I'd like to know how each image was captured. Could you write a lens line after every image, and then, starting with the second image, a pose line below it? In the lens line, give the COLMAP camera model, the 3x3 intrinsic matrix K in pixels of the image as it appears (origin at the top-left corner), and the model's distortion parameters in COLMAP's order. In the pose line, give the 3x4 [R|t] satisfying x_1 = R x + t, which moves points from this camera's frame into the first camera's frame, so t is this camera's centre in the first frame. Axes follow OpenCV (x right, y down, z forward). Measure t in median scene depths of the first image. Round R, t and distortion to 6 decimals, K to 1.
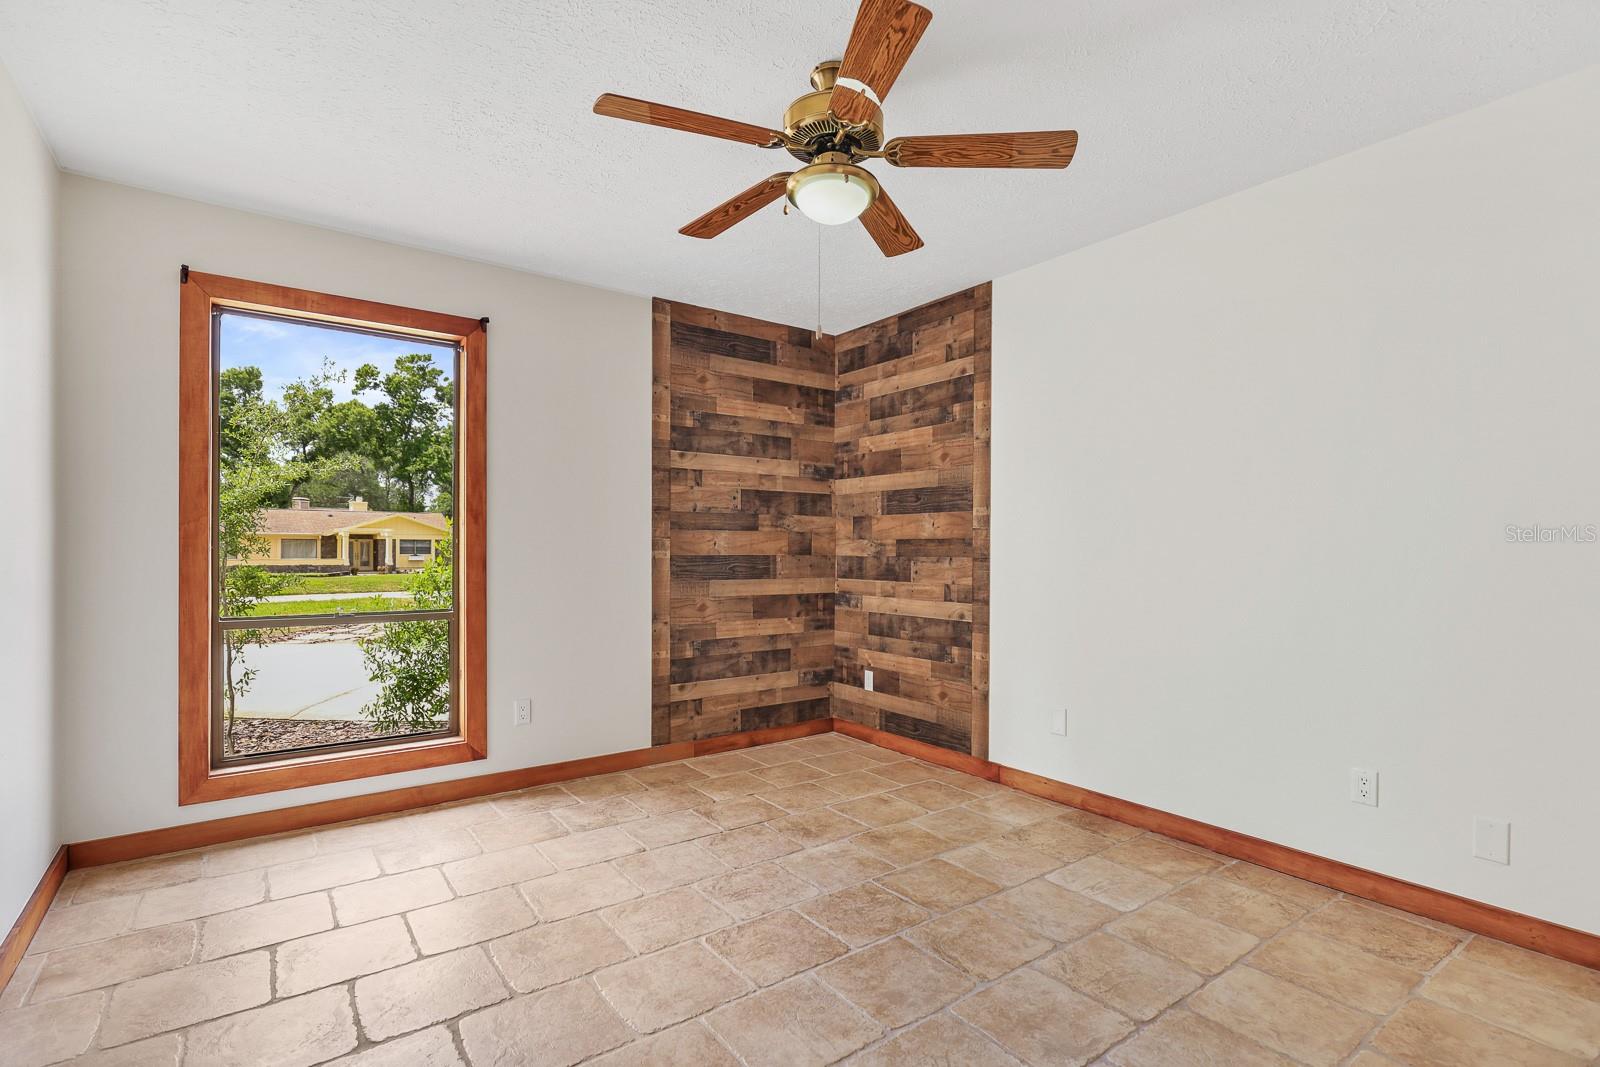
lens RADIAL K [[754.6, 0, 805.2], [0, 754.6, 538.9], [0, 0, 1]] dist [0.002135, 0.000091]
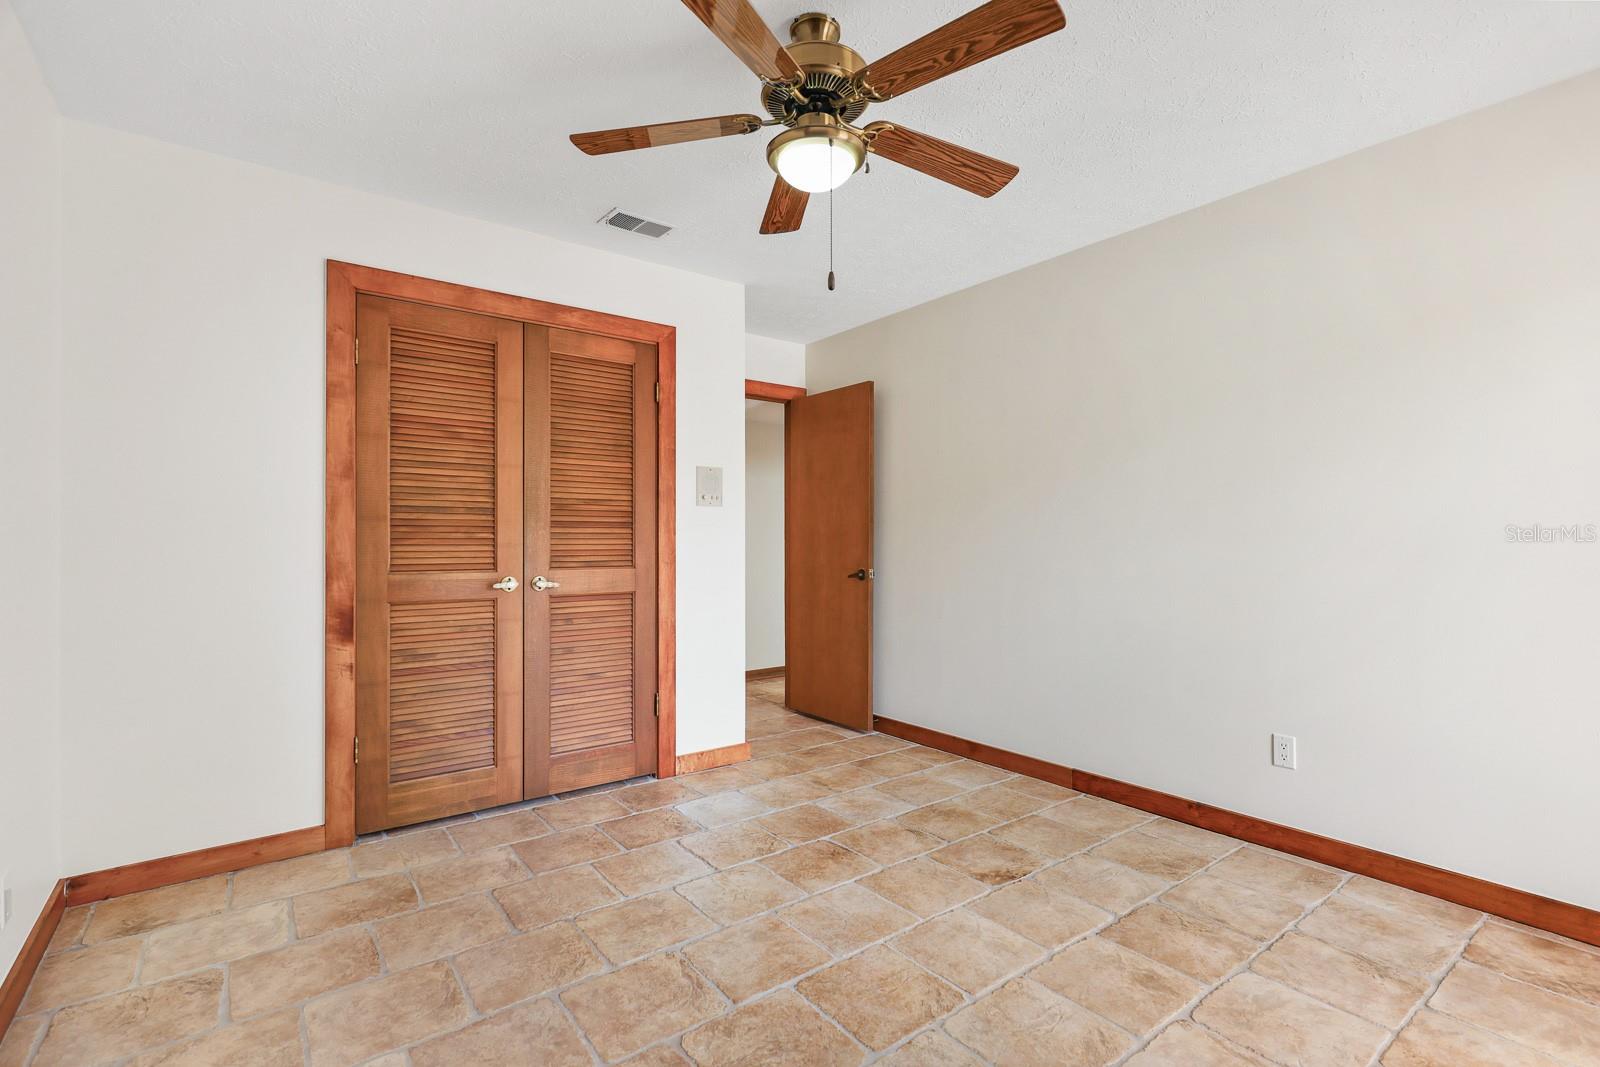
lens RADIAL K [[743.8, 0, 798.5], [0, 743.8, 543.6], [0, 0, 1]] dist [0.002950, 0.000106]
pose [[-0.999983, -0.000807, -0.005713, 0.061428], [-0.000747, 0.999945, -0.010421, 0.026577], [0.005721, -0.010417, -0.999929, 1.901869]]
